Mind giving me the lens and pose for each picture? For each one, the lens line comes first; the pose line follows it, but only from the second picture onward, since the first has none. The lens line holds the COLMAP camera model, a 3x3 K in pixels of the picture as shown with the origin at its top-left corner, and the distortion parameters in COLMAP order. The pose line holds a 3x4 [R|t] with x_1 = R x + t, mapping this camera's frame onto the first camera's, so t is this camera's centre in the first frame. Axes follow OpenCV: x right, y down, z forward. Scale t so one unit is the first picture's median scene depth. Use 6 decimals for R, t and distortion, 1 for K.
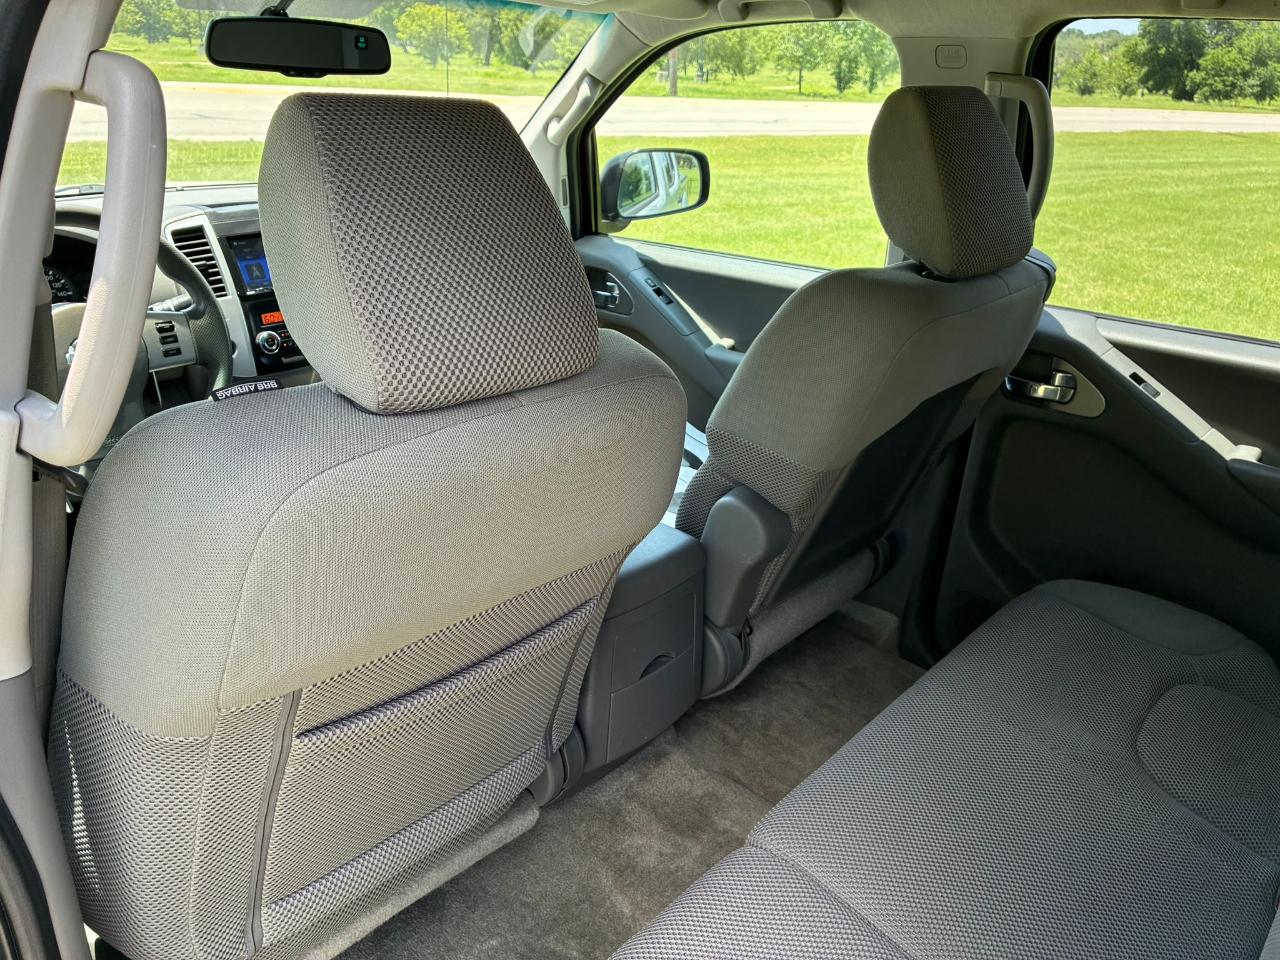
lens RADIAL K [[977.9, 0, 638.8], [0, 977.9, 477.3], [0, 0, 1]] dist [0.046999, -0.060670]
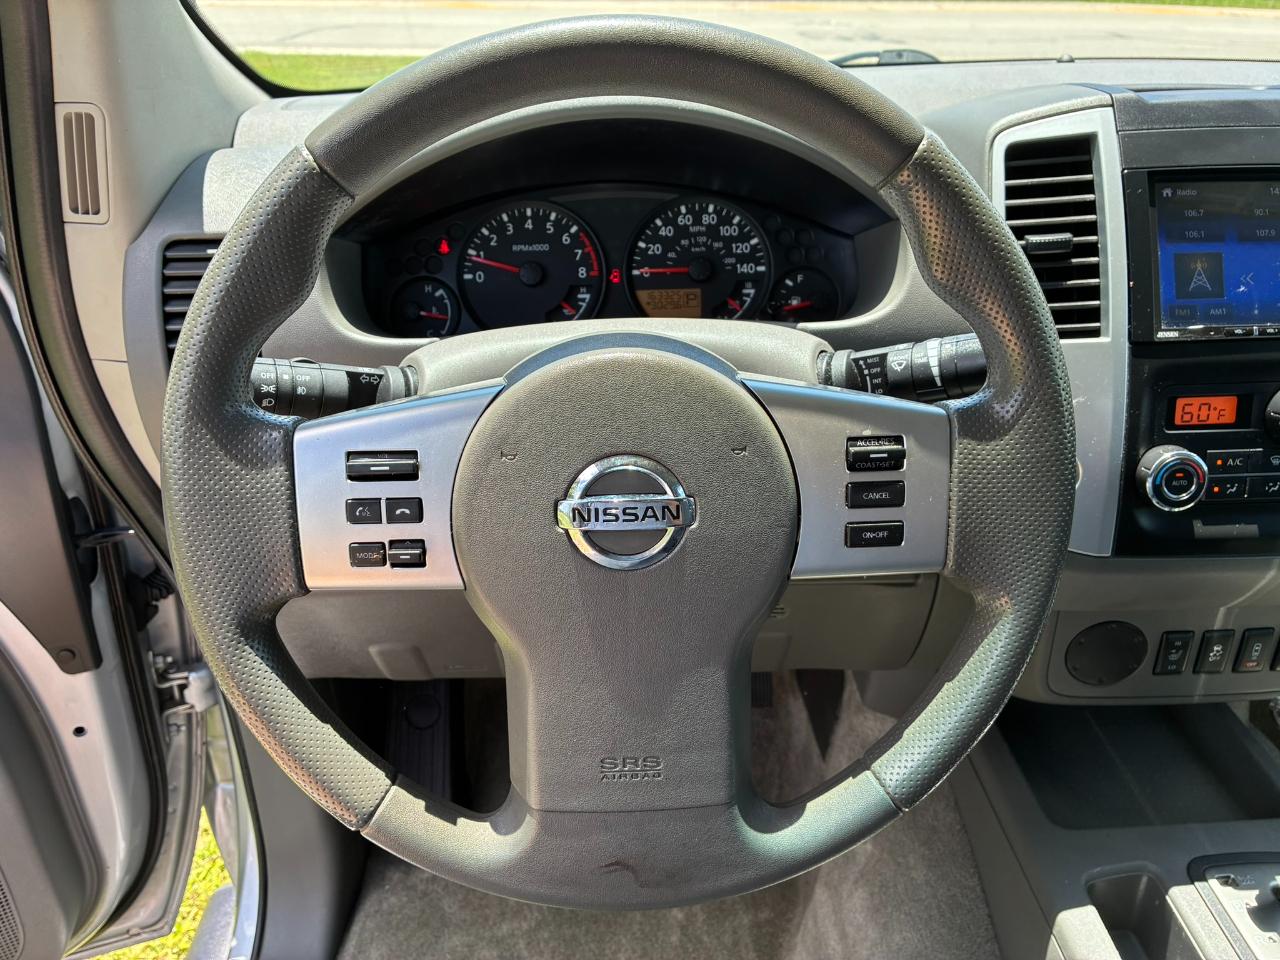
lens RADIAL K [[977.9, 0, 641.9], [0, 977.9, 479.4], [0, 0, 1]] dist [0.046999, -0.060670]
pose [[0.693039, 0.287331, -0.661164, -0.279823], [-0.242148, 0.956634, 0.161915, -0.151438], [0.679015, 0.047886, 0.732561, 0.623198]]
